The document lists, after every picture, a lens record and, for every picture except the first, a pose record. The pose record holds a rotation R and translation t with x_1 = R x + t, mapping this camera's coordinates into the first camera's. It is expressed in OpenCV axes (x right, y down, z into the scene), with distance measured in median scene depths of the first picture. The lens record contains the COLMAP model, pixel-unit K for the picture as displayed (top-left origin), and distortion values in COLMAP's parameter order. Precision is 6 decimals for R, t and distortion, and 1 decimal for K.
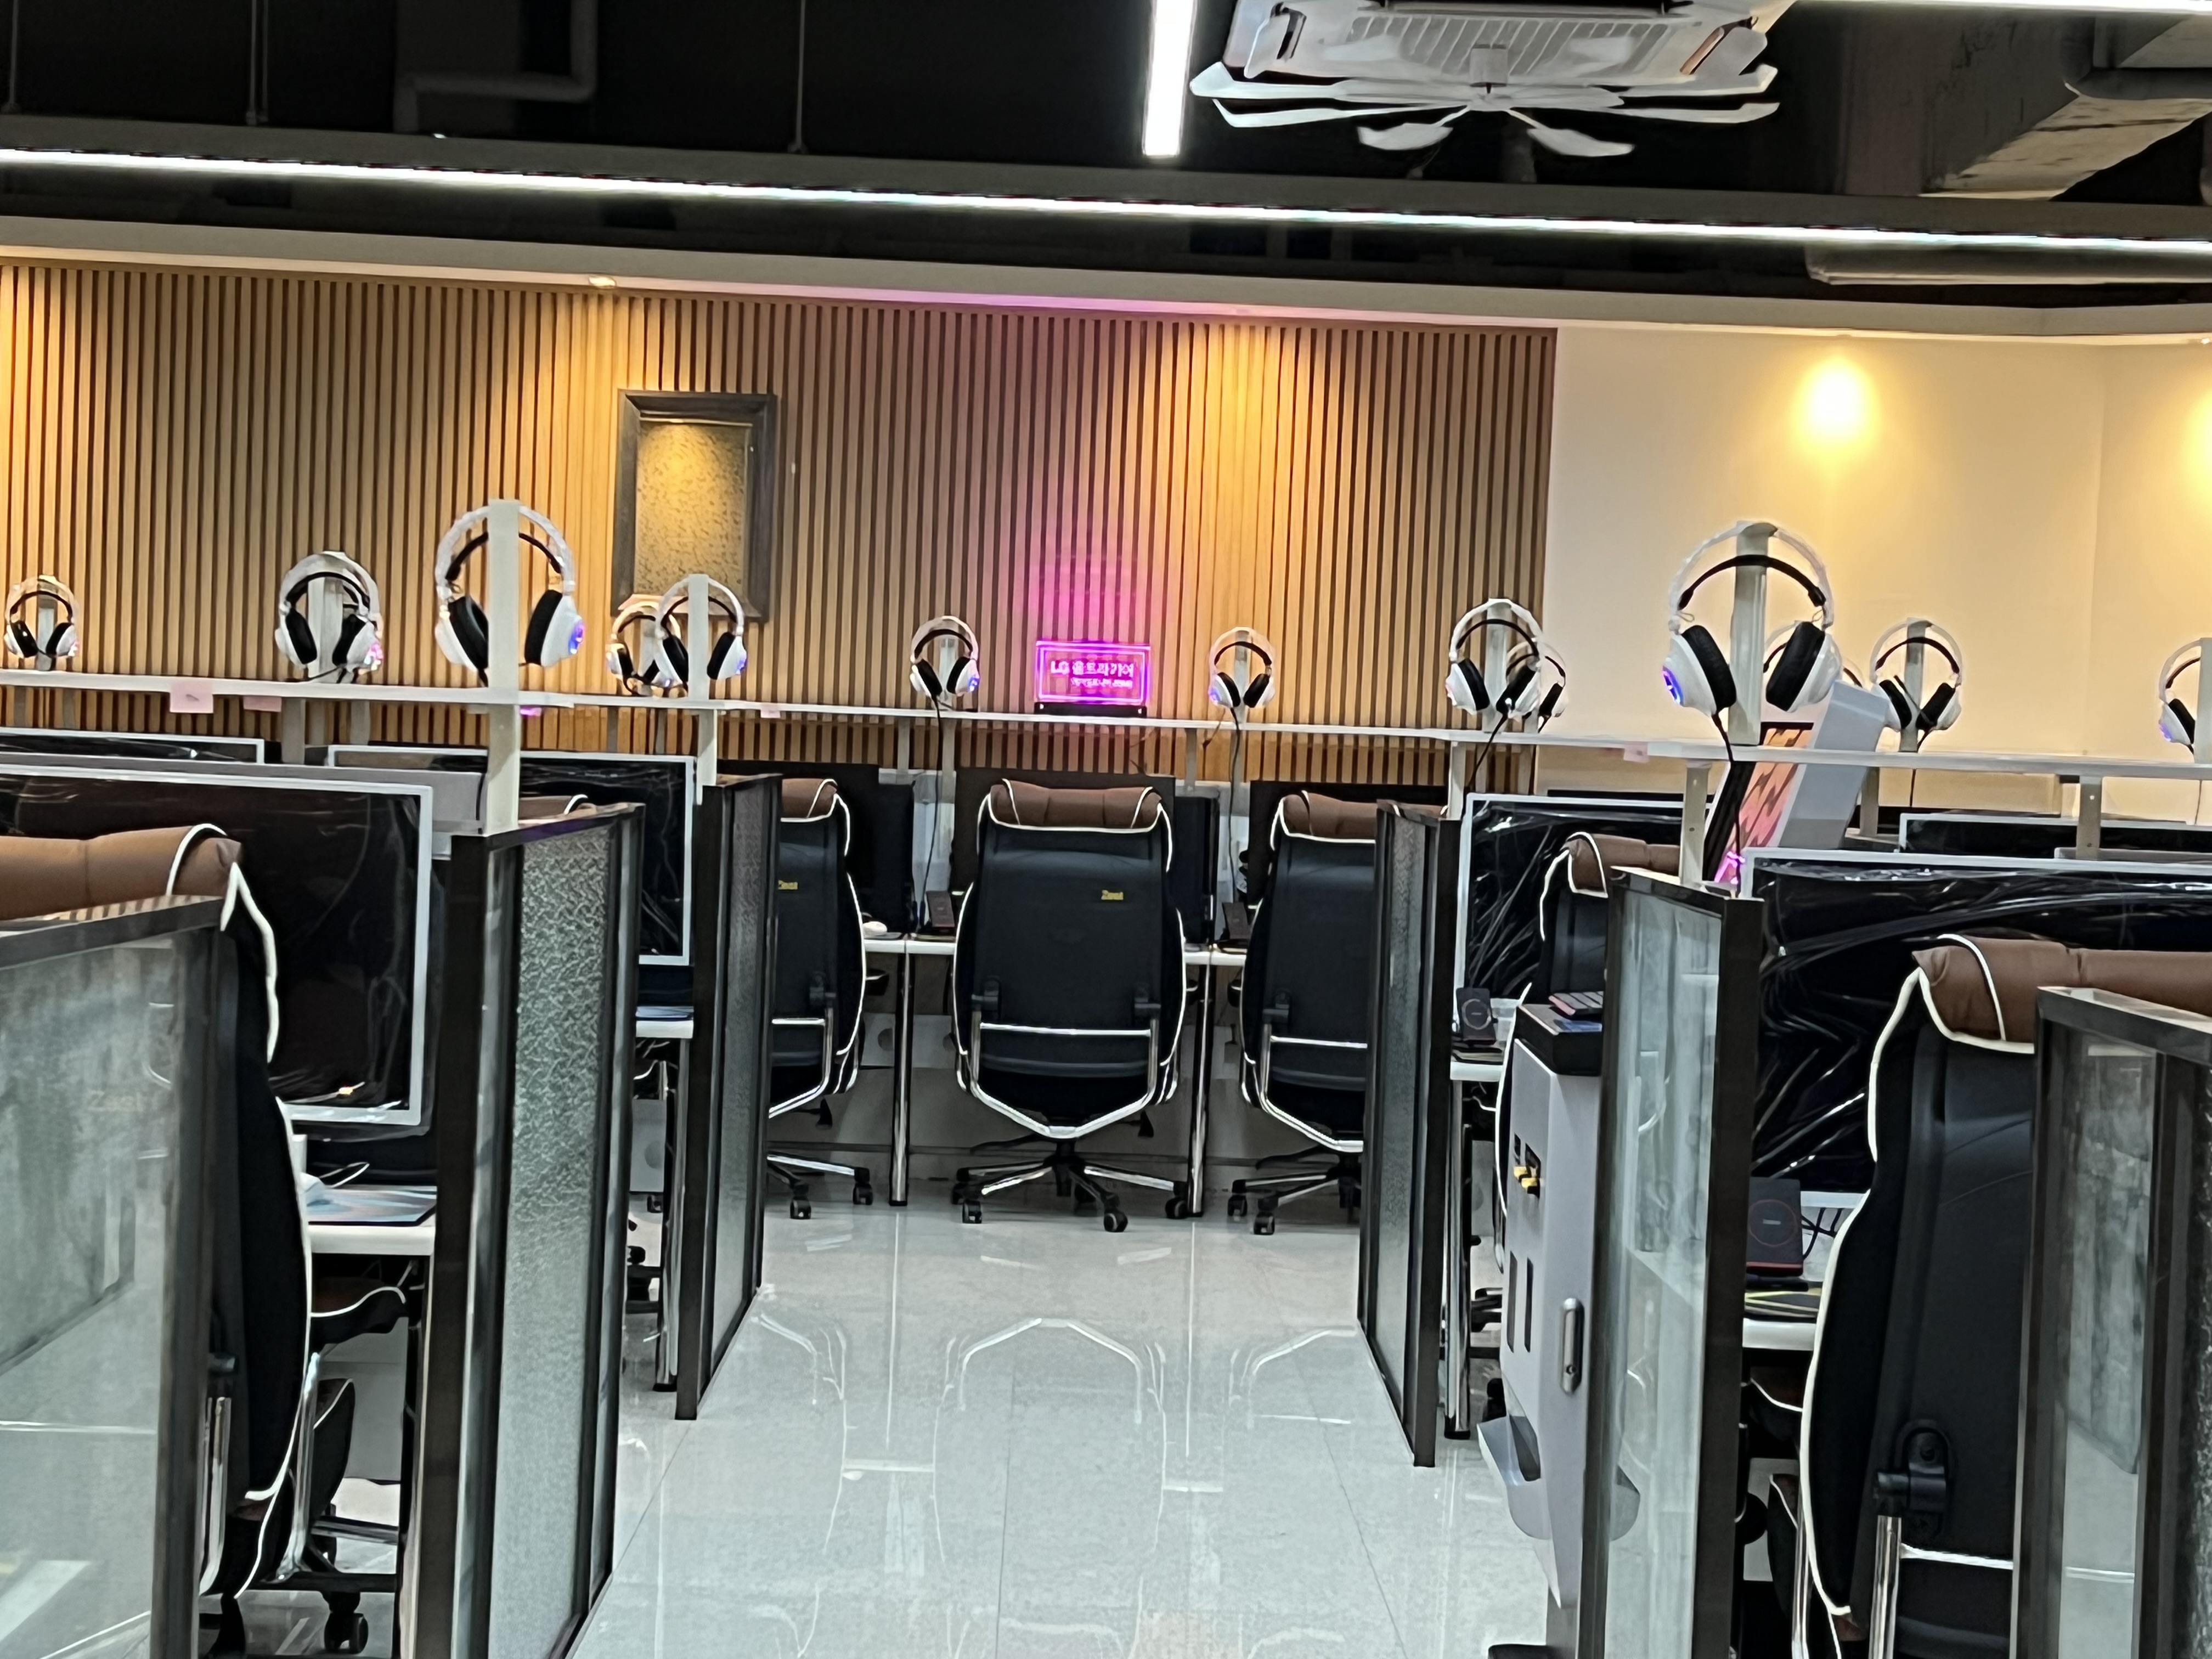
lens RADIAL K [[4220.9, 0, 1106.0], [0, 4220.9, 829.5], [0, 0, 1]] dist [0.259109, -0.892429]
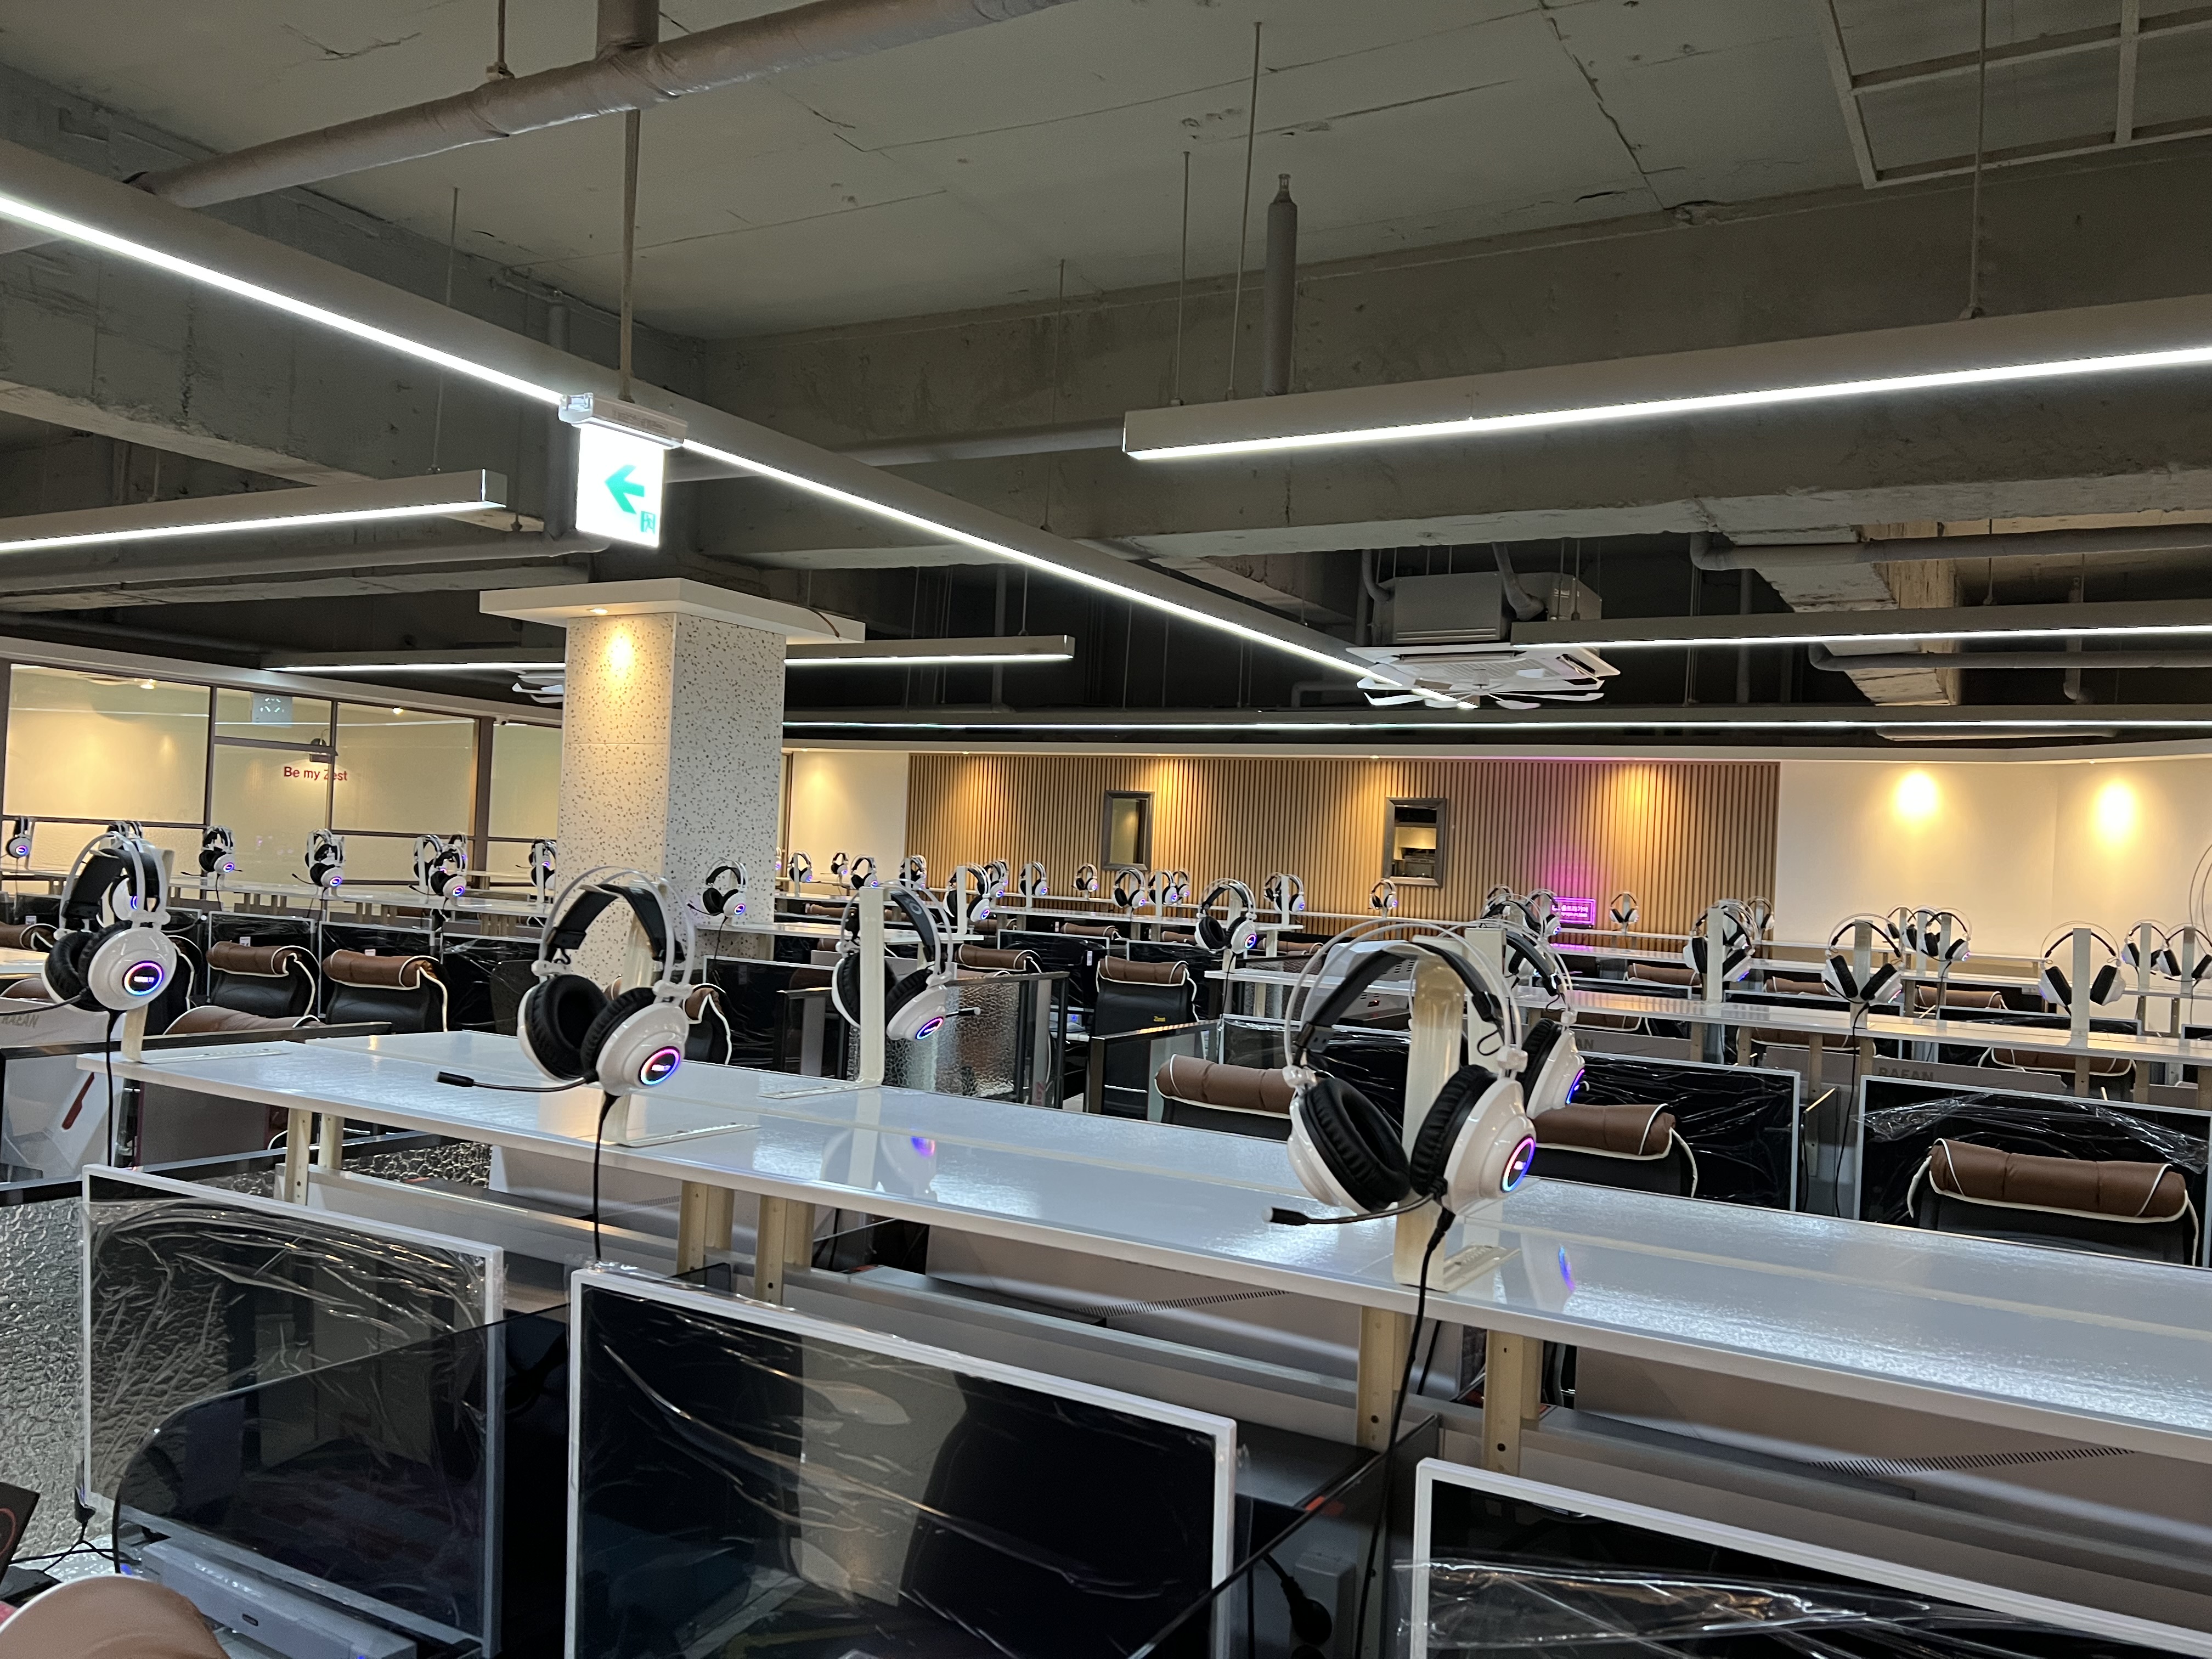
lens RADIAL K [[1657.5, 0, 1116.4], [0, 1657.5, 847.4], [0, 0, 1]] dist [0.050912, -0.048292]
pose [[0.866564, -0.005099, -0.499040, 0.266484], [-0.023628, 0.998407, -0.051232, -0.019246], [0.498506, 0.056187, 0.865063, 0.051243]]
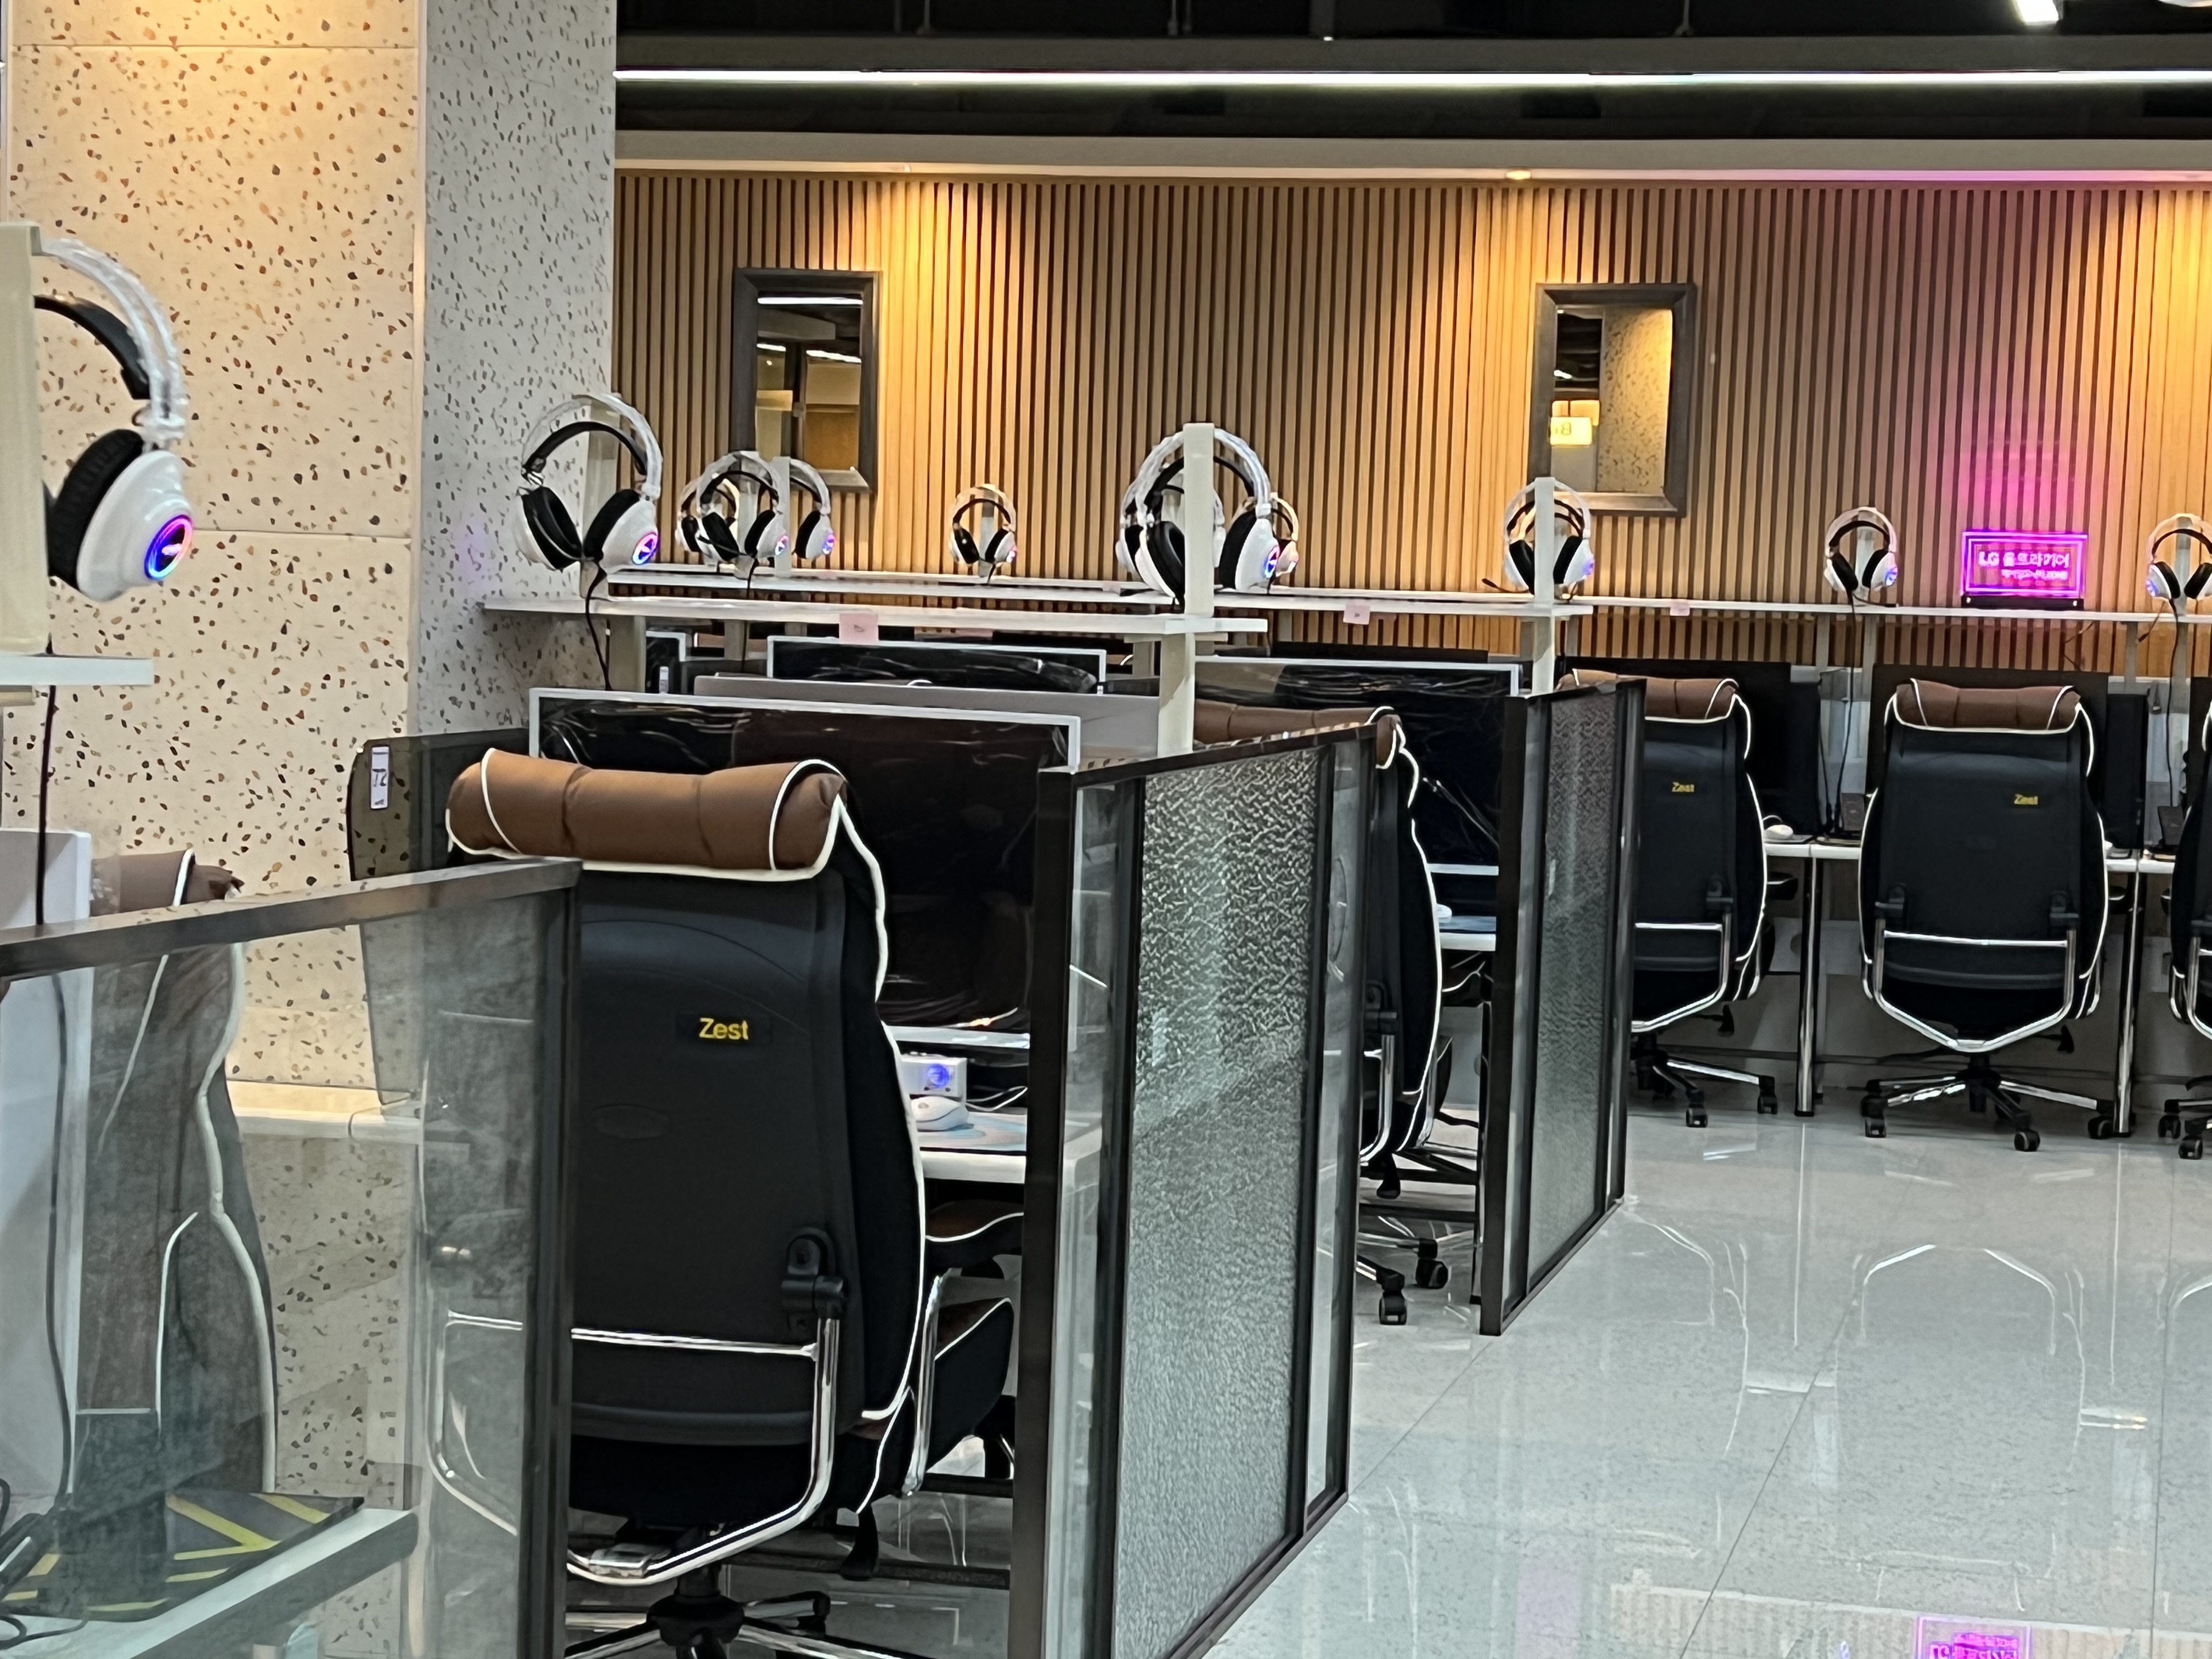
lens RADIAL K [[4220.9, 0, 1106.0], [0, 4220.9, 829.5], [0, 0, 1]] dist [0.259109, -0.892429]
pose [[0.966366, 0.006282, -0.257095, 0.046541], [0.001171, 0.999584, 0.028829, -0.005414], [0.257169, -0.028161, 0.965956, 0.015325]]
